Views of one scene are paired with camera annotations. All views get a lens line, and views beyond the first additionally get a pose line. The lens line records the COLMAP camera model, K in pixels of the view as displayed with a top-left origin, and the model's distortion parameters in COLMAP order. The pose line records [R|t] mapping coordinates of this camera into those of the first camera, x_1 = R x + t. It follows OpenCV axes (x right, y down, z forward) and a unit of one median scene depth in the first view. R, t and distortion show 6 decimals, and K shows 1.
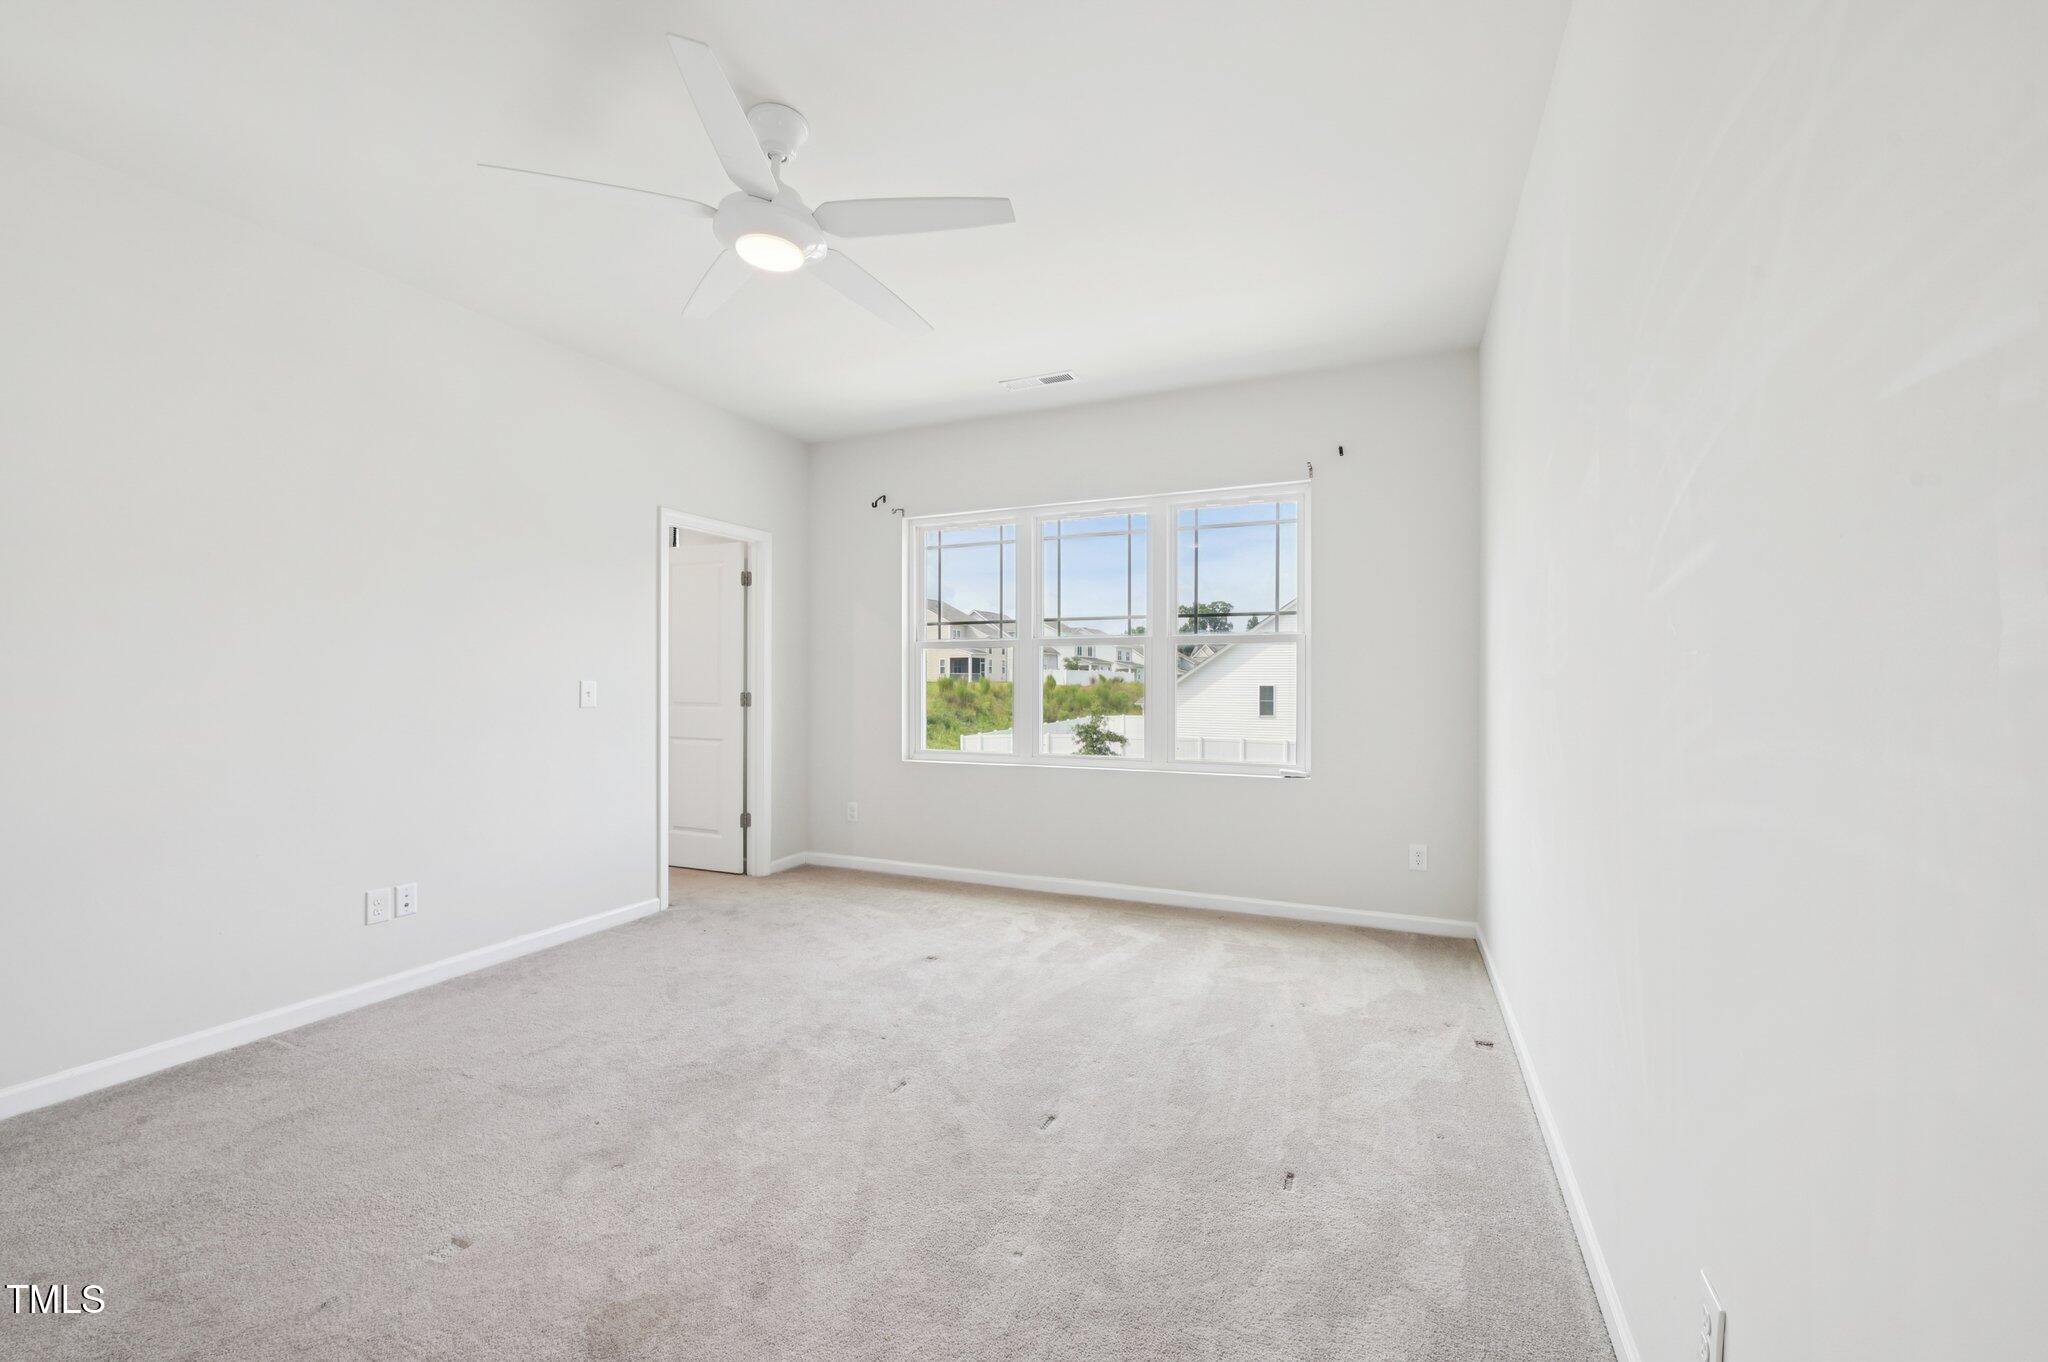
lens RADIAL K [[815.9, 0, 1032.1], [0, 815.9, 677.0], [0, 0, 1]] dist [-0.011046, -0.000398]
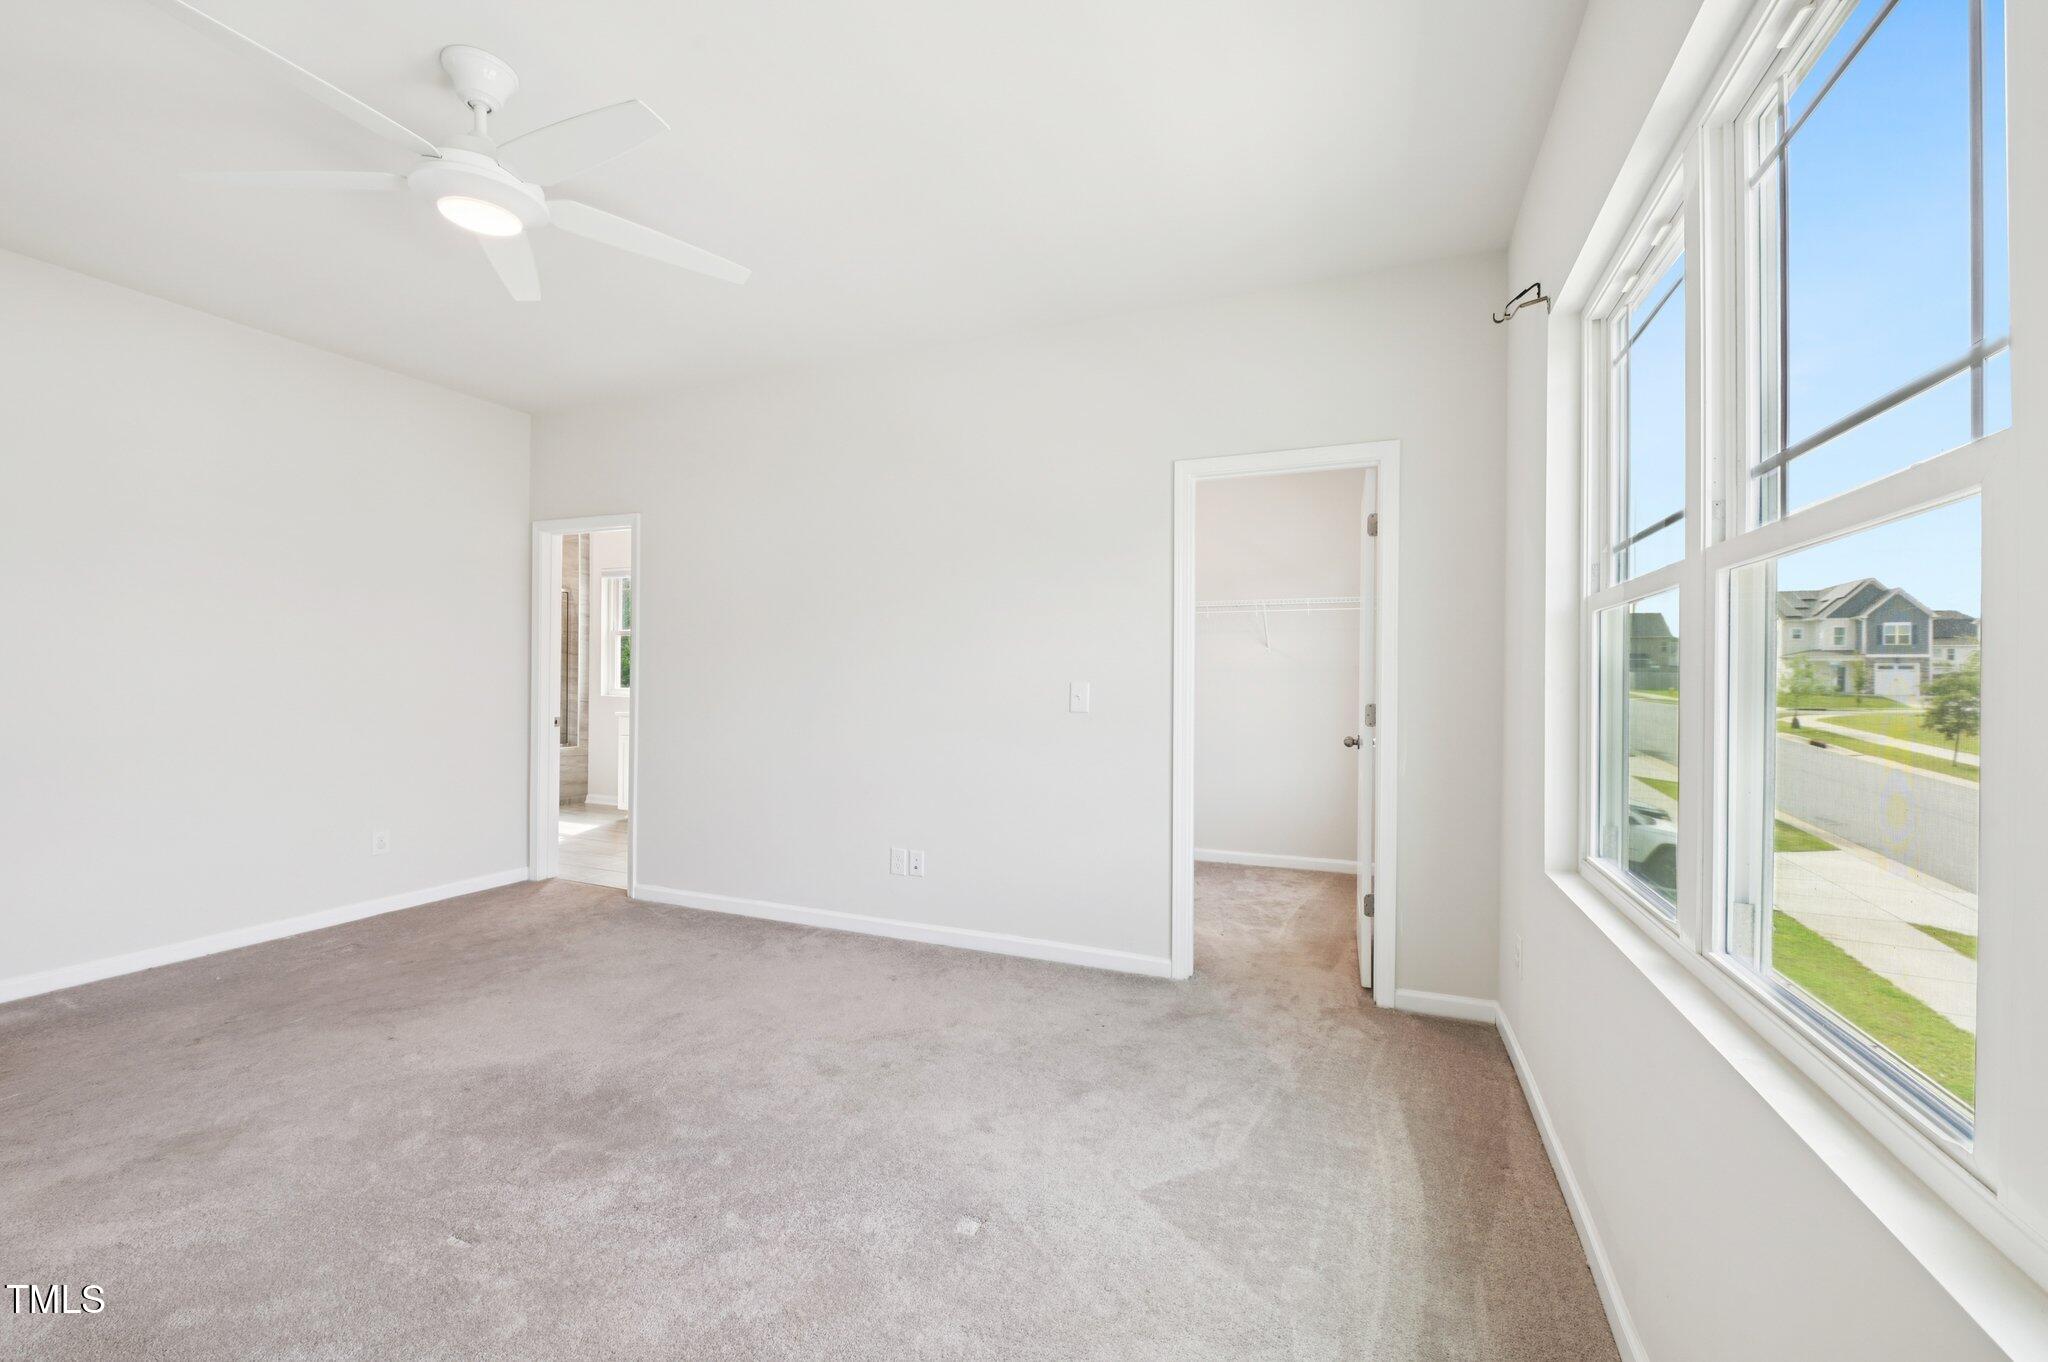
lens RADIAL K [[815.9, 0, 1032.1], [0, 815.9, 677.0], [0, 0, 1]] dist [-0.011046, -0.000398]
pose [[0.023775, -0.000779, -0.999717, 0.355769], [-0.007066, 0.999975, -0.000947, -0.000257], [0.999692, 0.007087, 0.023769, 0.930016]]
